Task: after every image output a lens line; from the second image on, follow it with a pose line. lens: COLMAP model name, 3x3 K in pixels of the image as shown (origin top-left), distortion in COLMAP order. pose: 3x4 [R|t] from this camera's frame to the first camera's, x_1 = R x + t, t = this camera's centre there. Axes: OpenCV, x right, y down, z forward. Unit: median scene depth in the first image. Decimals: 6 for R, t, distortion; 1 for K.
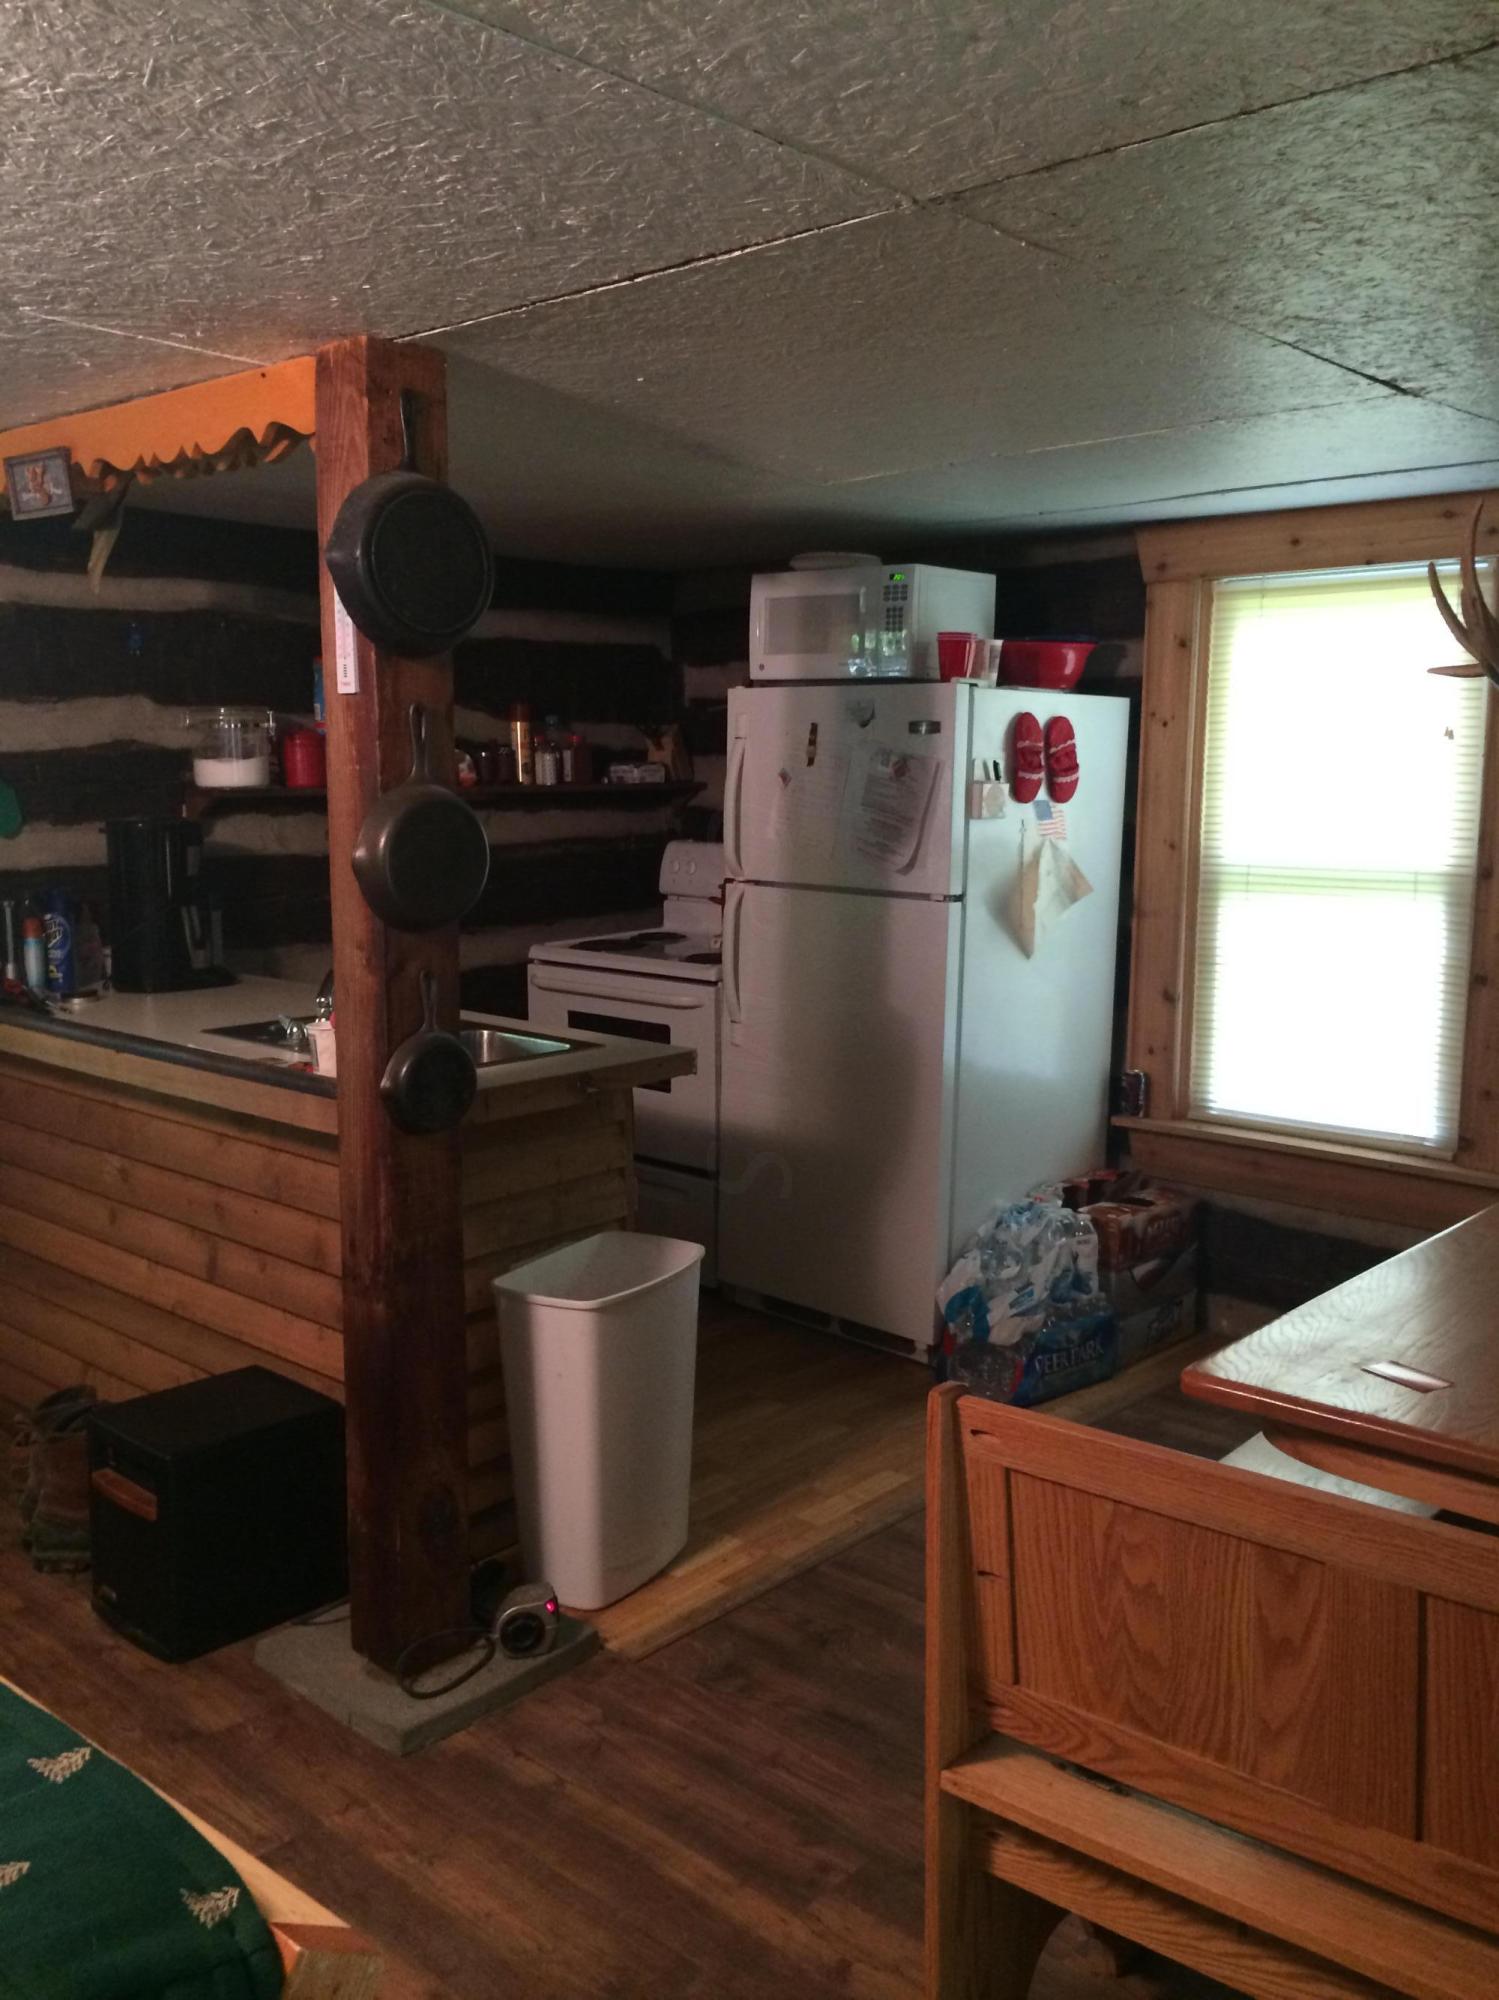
lens RADIAL K [[1740.0, 0, 748.4], [0, 1740.0, 996.7], [0, 0, 1]] dist [0.093924, -0.069352]
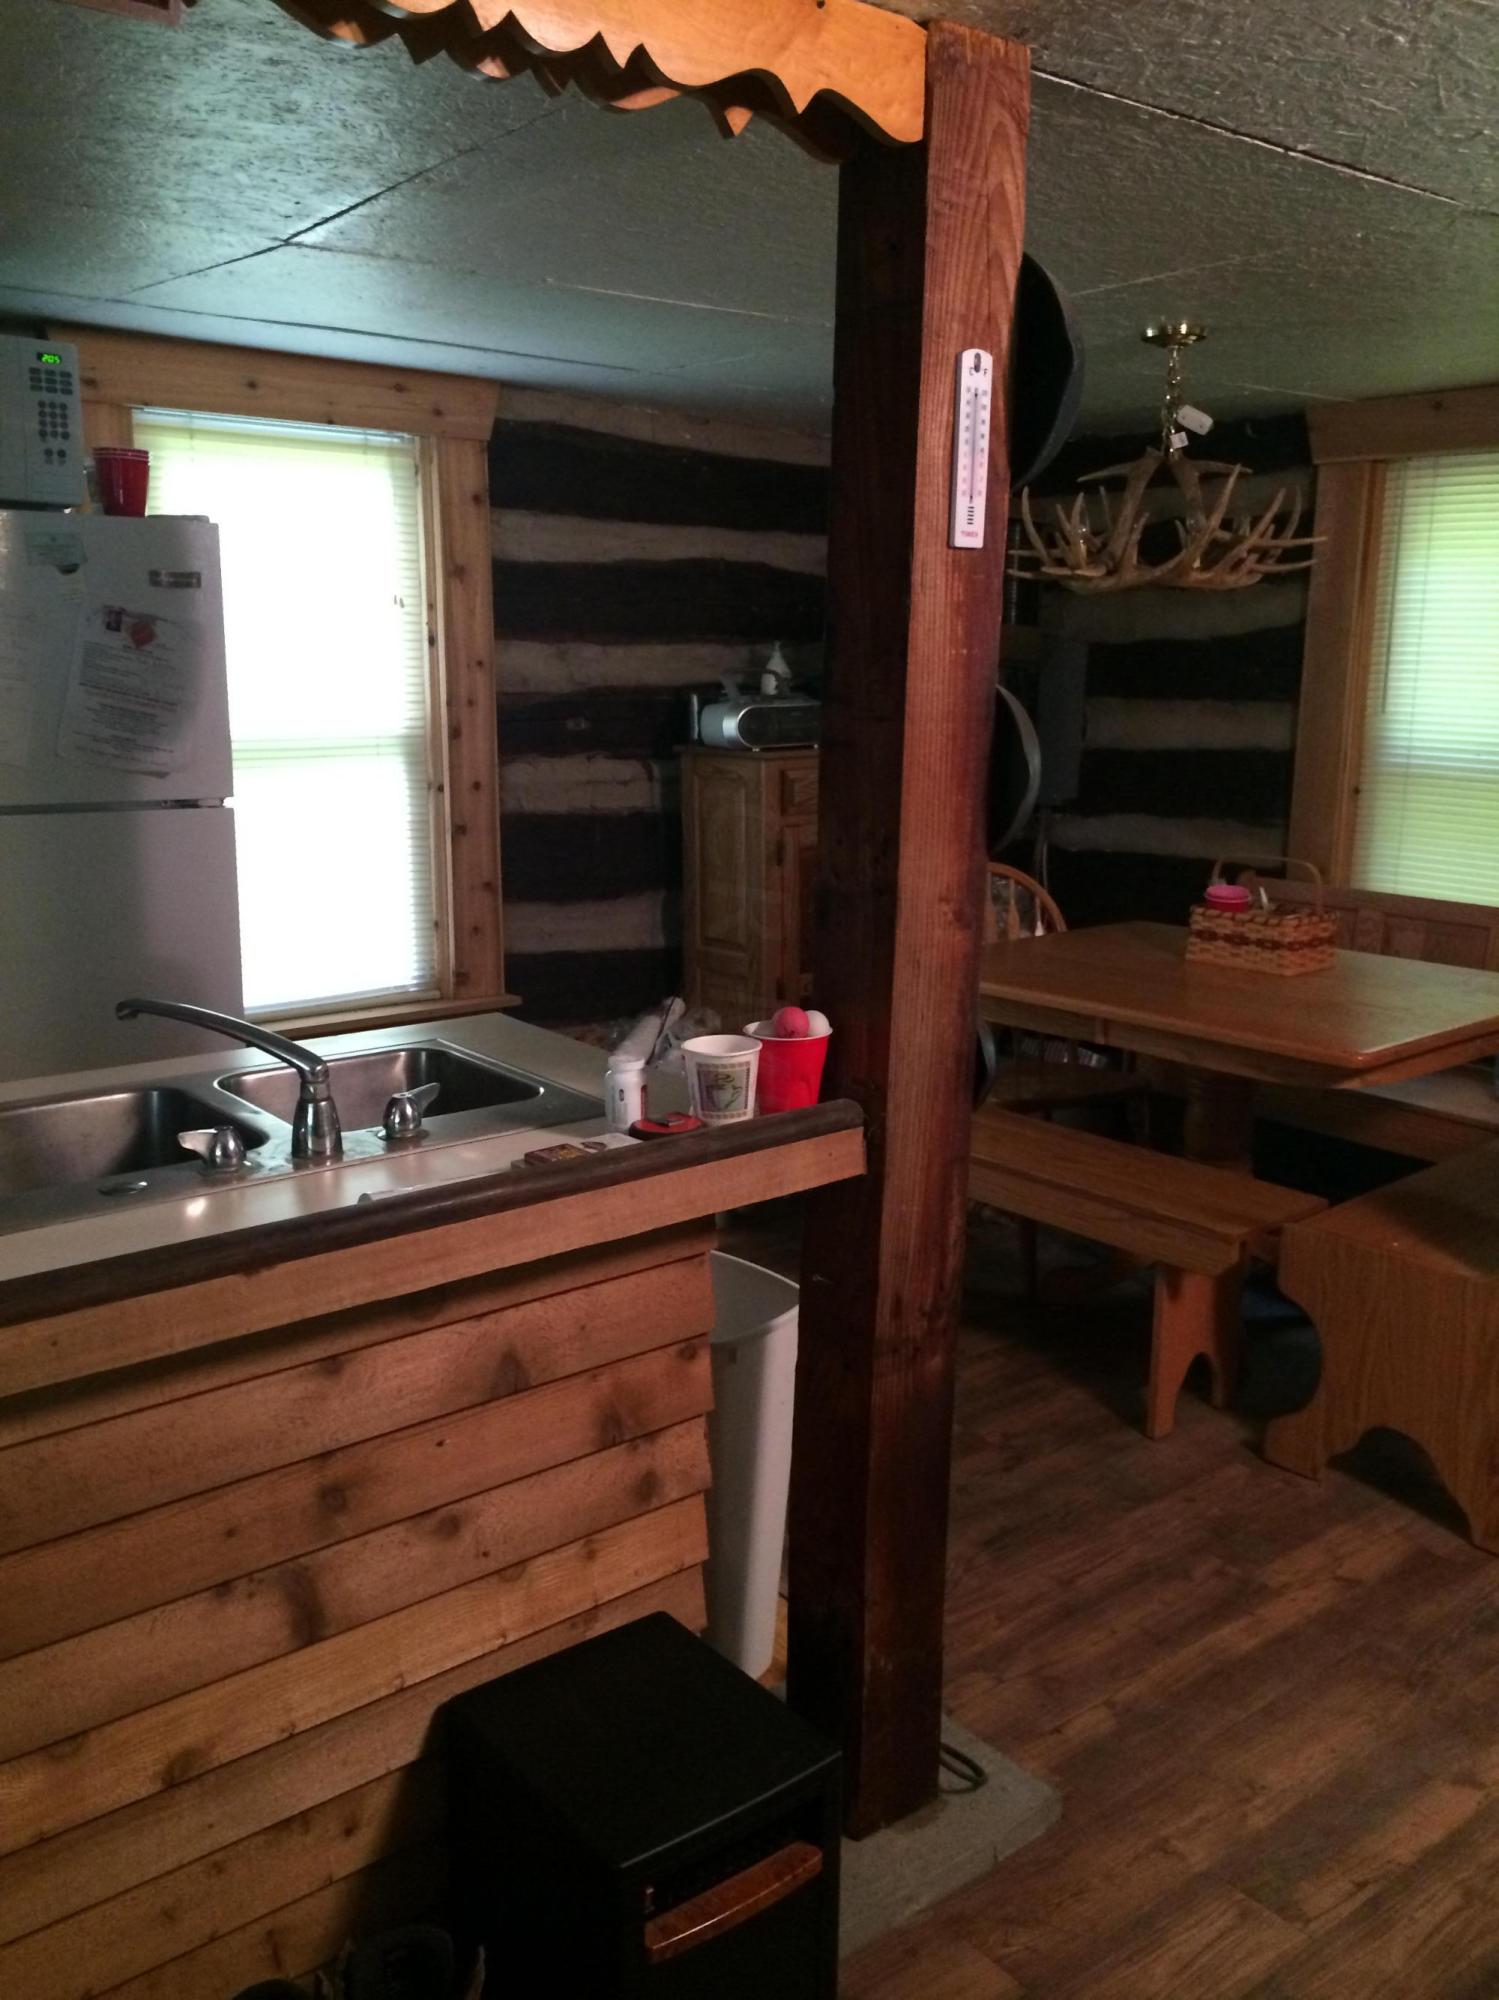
lens RADIAL K [[1740.0, 0, 752.6], [0, 1740.0, 1000.4], [0, 0, 1]] dist [0.093924, -0.069352]
pose [[0.132038, -0.209409, 0.968873, -0.703642], [0.124890, 0.973156, 0.193314, -0.102108], [-0.983346, 0.095478, 0.154647, 0.713390]]
